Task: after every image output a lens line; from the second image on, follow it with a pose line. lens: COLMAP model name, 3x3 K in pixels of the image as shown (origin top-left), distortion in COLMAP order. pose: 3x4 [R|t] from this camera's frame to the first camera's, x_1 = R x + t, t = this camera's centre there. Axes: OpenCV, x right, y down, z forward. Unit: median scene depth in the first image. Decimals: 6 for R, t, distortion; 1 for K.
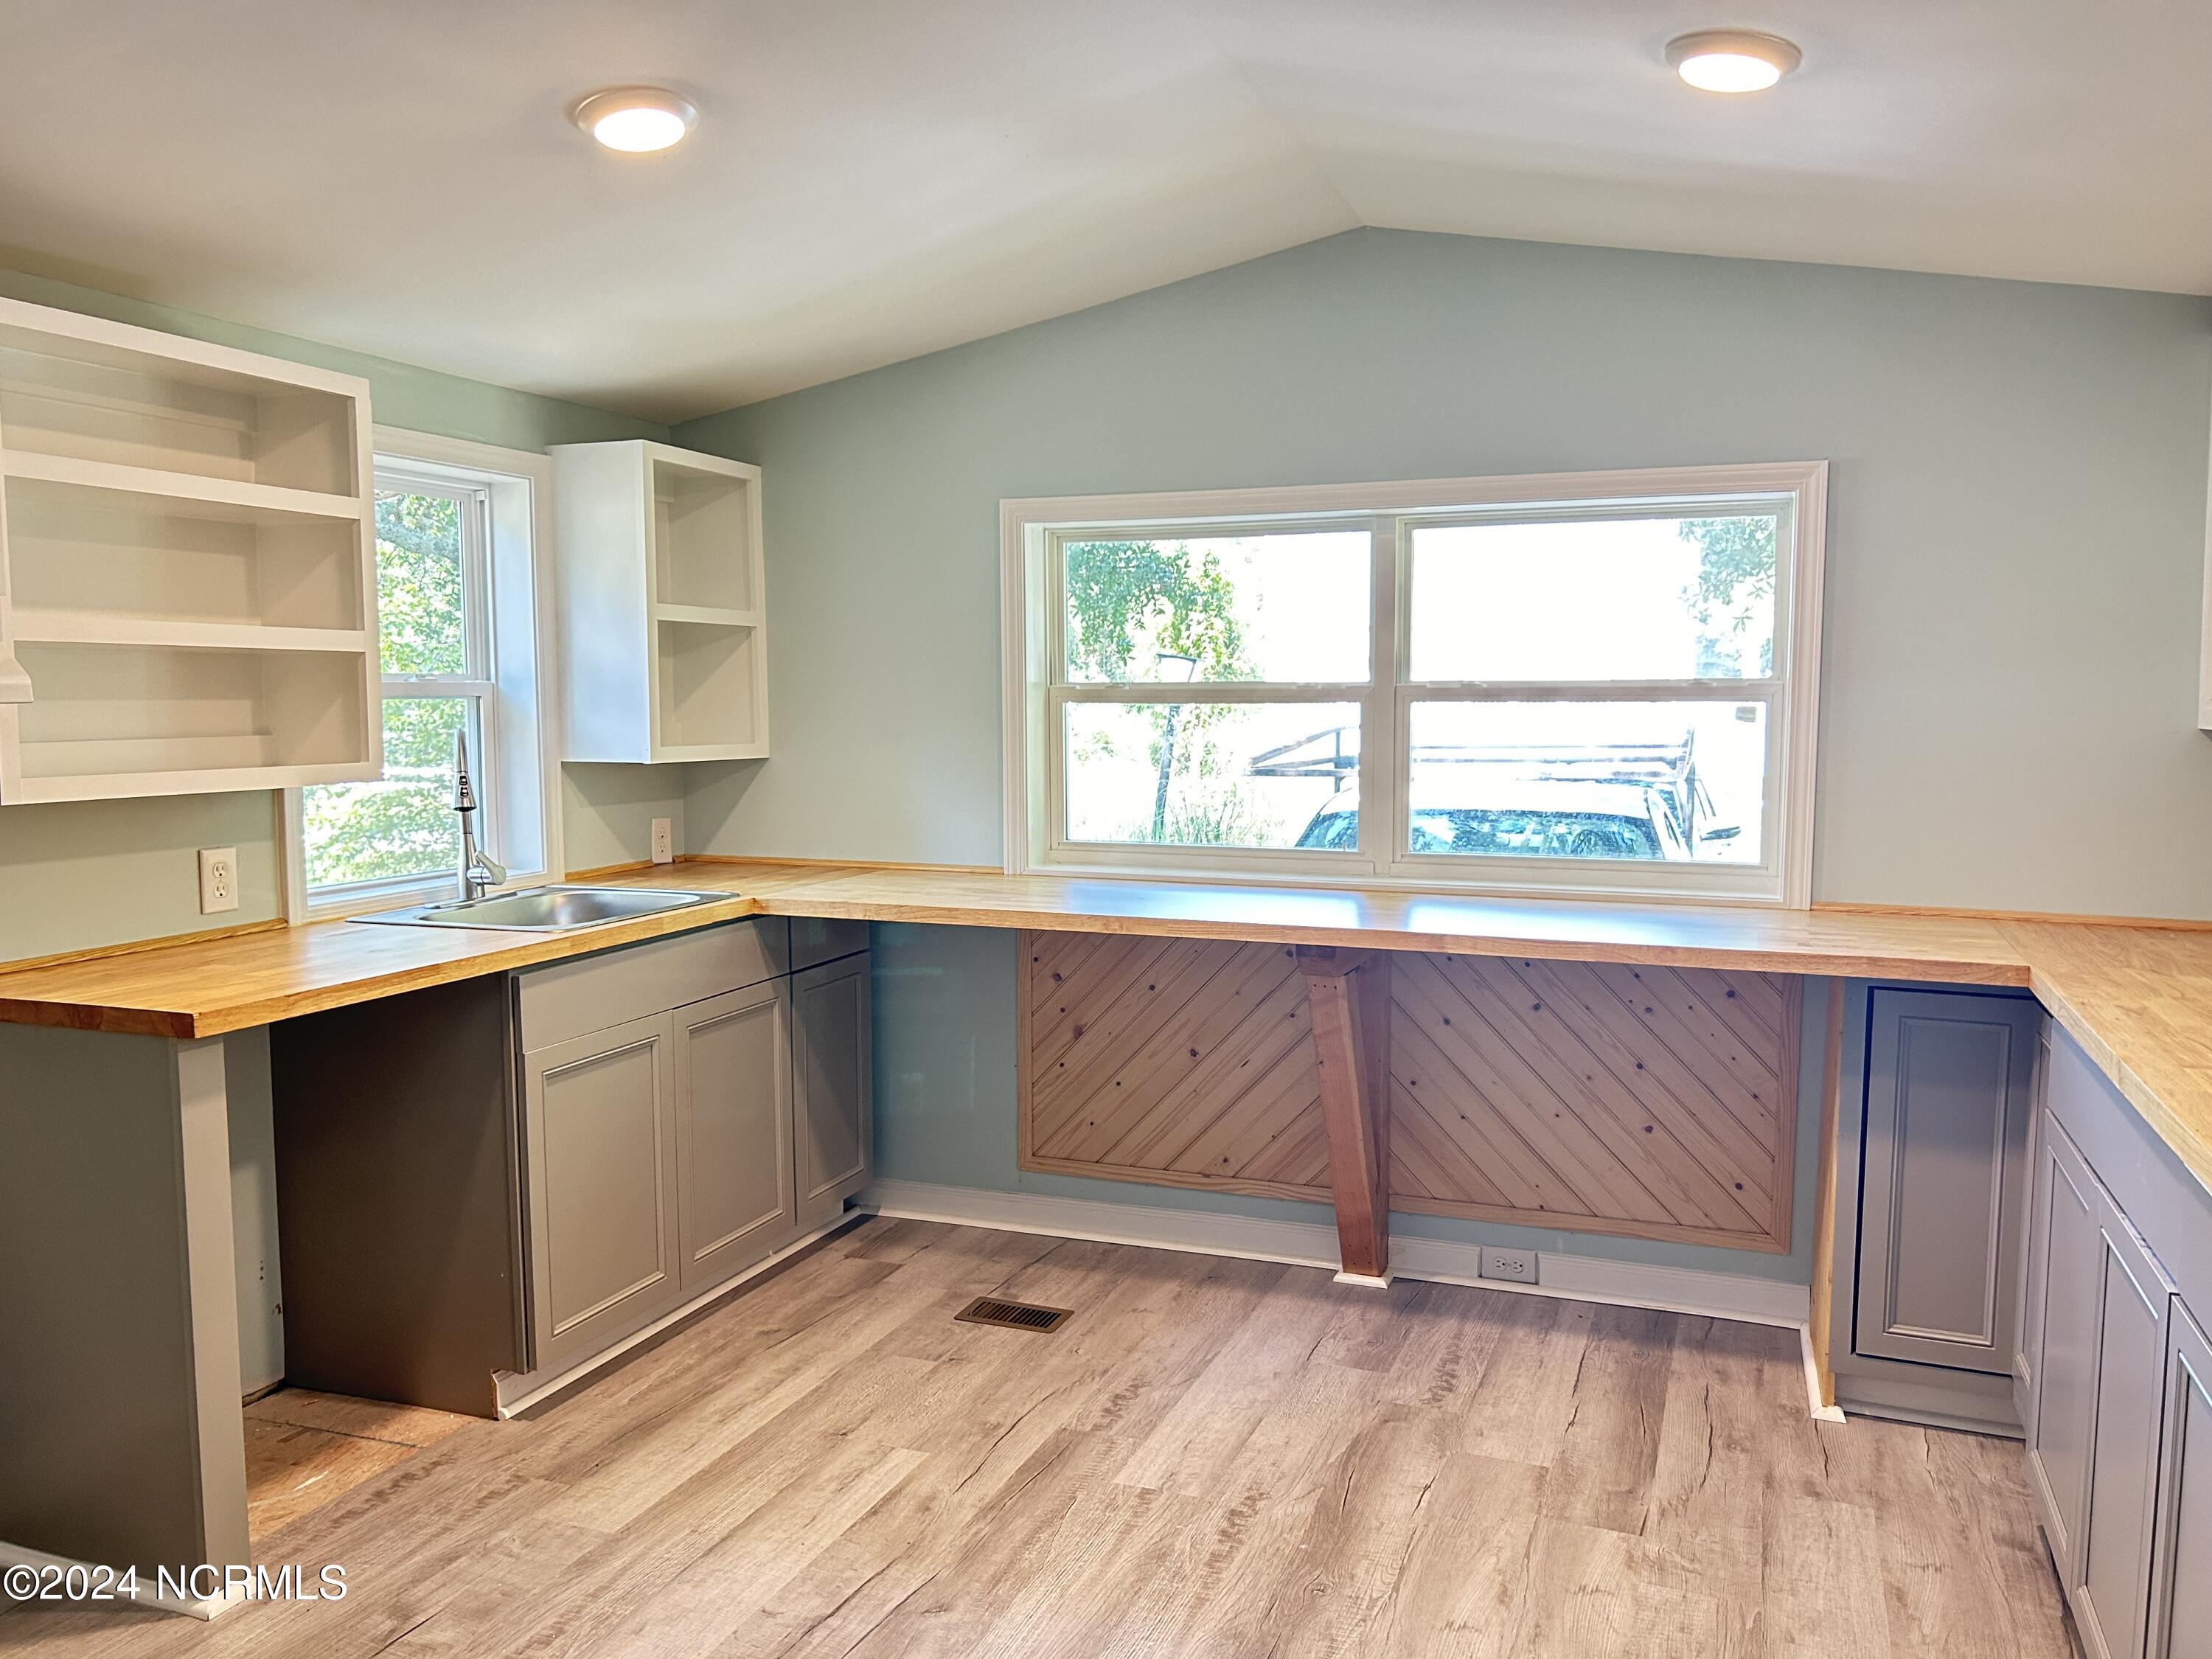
lens RADIAL K [[1697.2, 0, 1127.2], [0, 1697.2, 835.8], [0, 0, 1]] dist [0.038114, -0.009008]
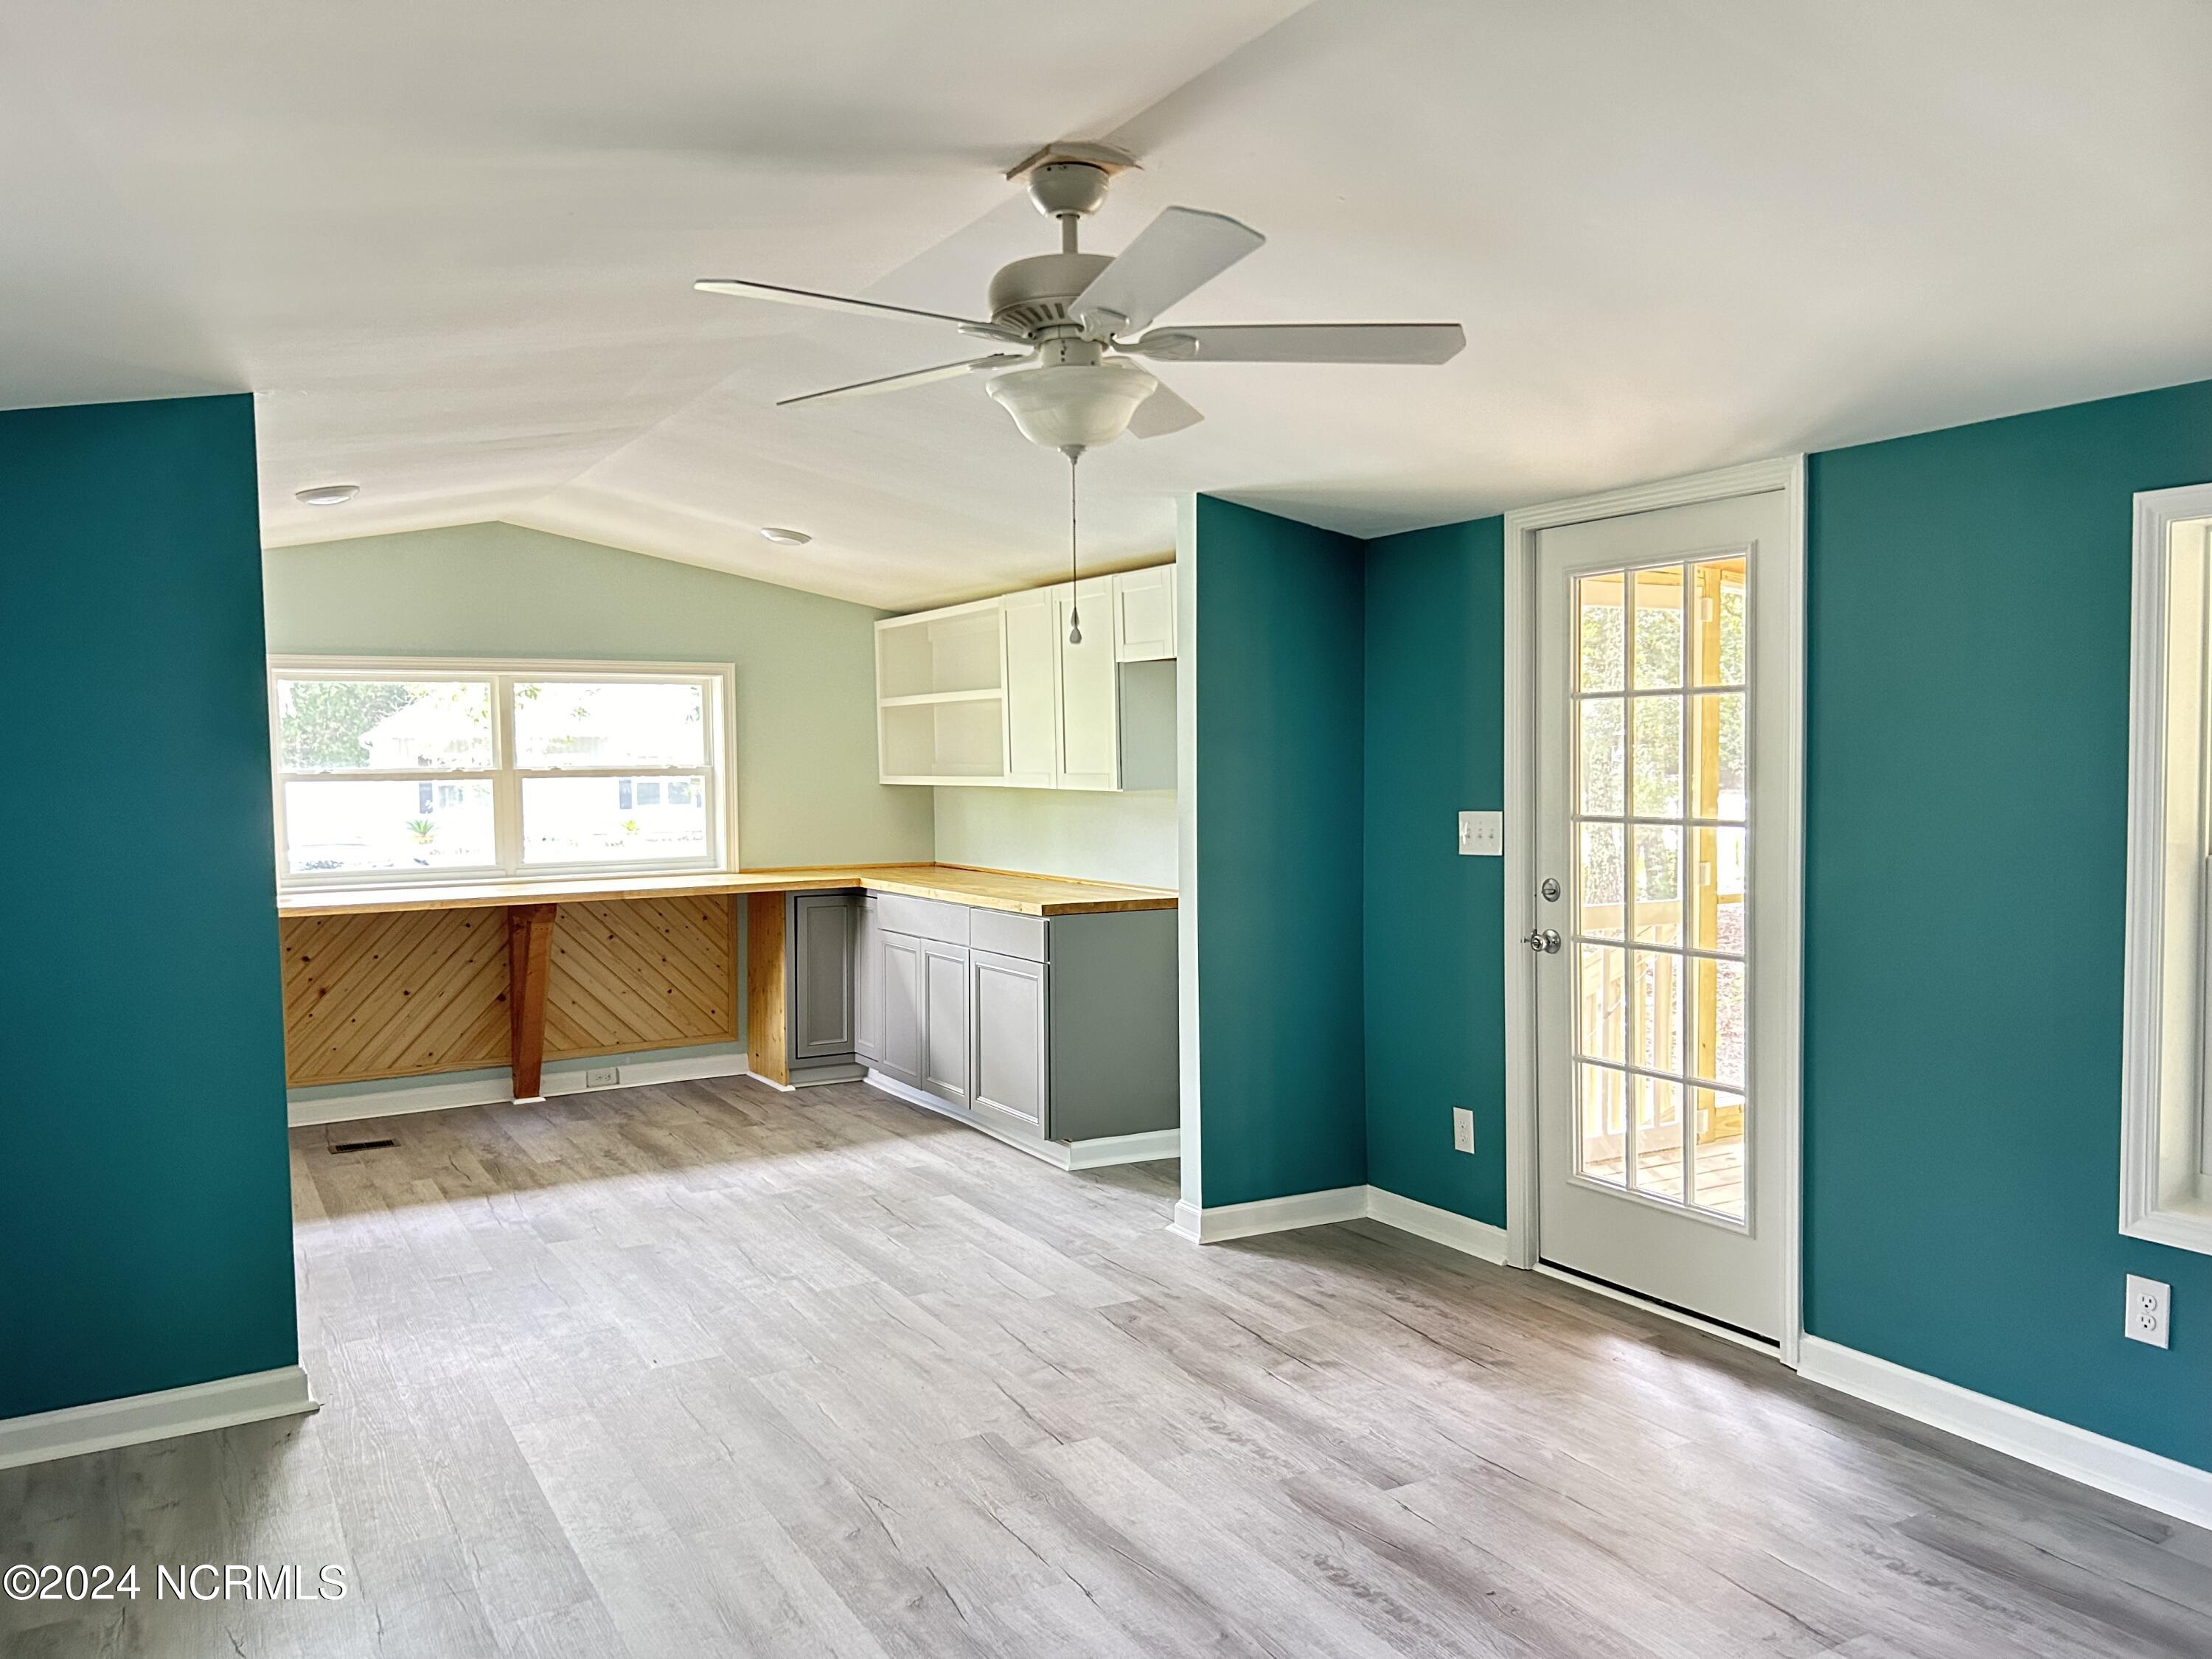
lens RADIAL K [[1691.9, 0, 1130.9], [0, 1691.9, 843.9], [0, 0, 1]] dist [0.072188, -0.063886]
pose [[0.626379, -0.051930, 0.777787, -1.008527], [0.085302, 0.996353, -0.002173, 0.058170], [-0.774838, 0.067708, 0.628524, -0.759796]]
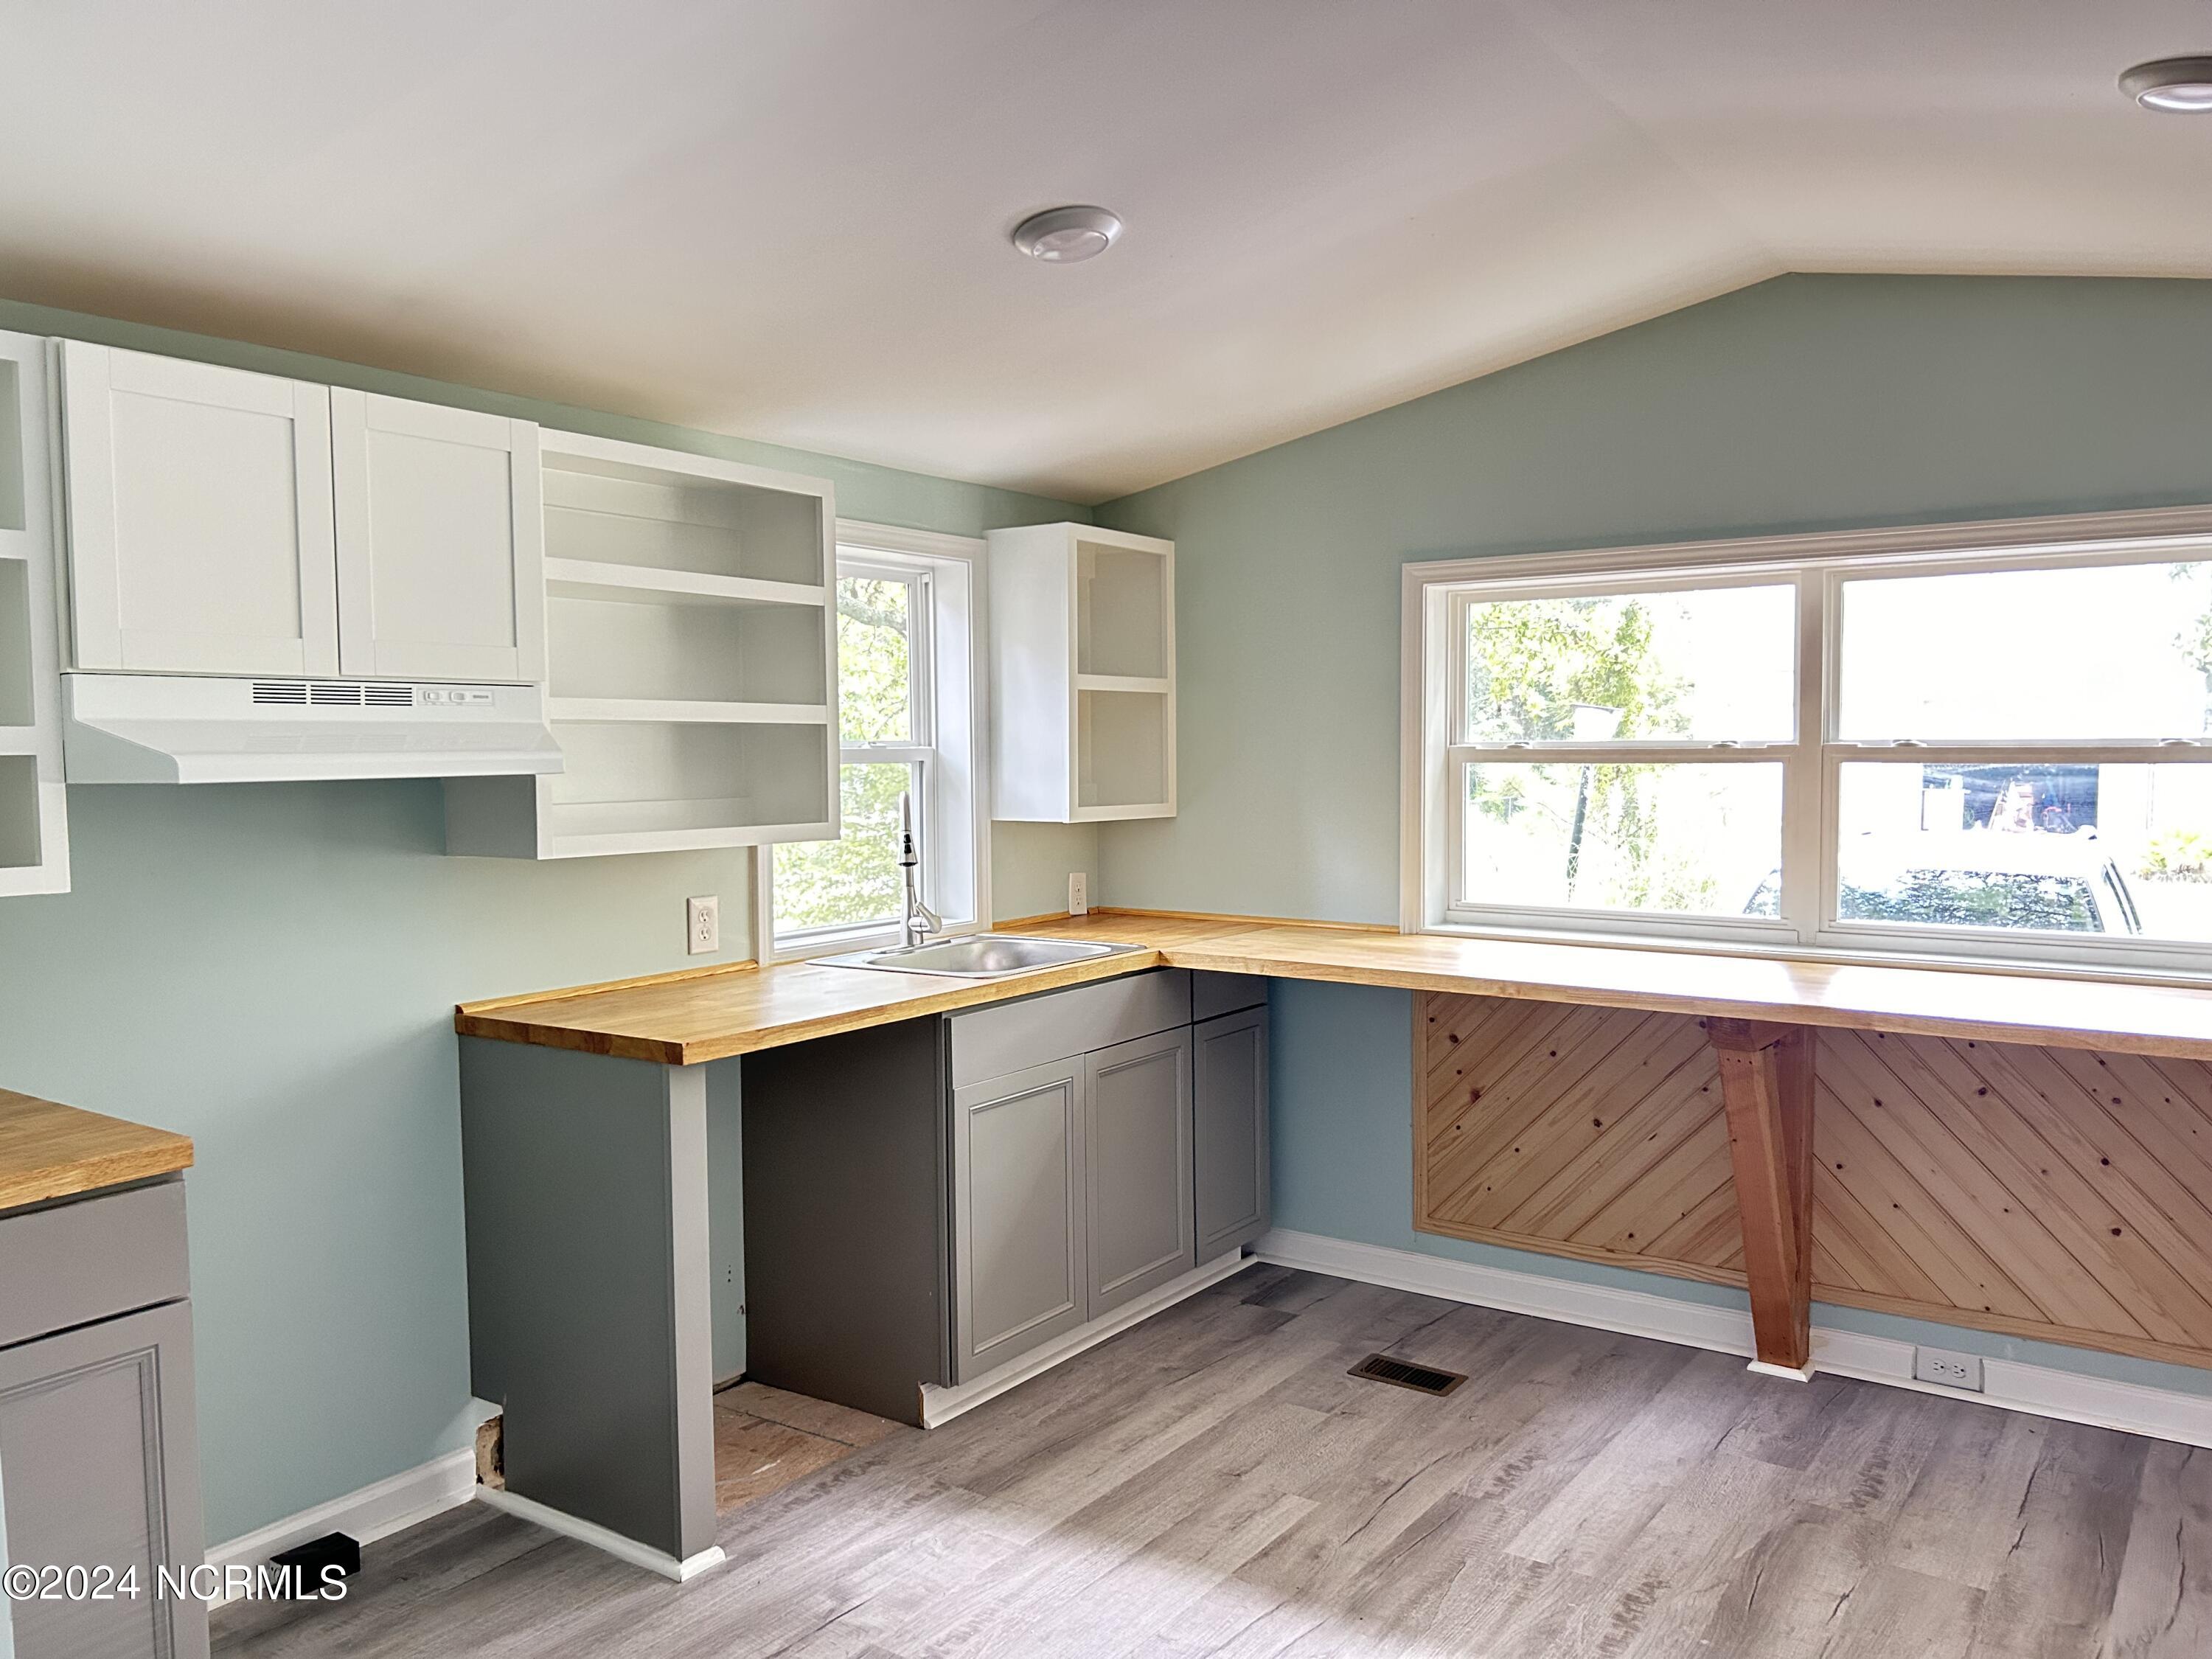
lens RADIAL K [[1691.9, 0, 1130.9], [0, 1691.9, 843.9], [0, 0, 1]] dist [0.072188, -0.063886]
pose [[0.971674, 0.010586, -0.236087, 0.010639], [-0.016916, 0.999549, -0.024802, -0.004504], [0.235718, 0.028093, 0.971415, -0.028701]]
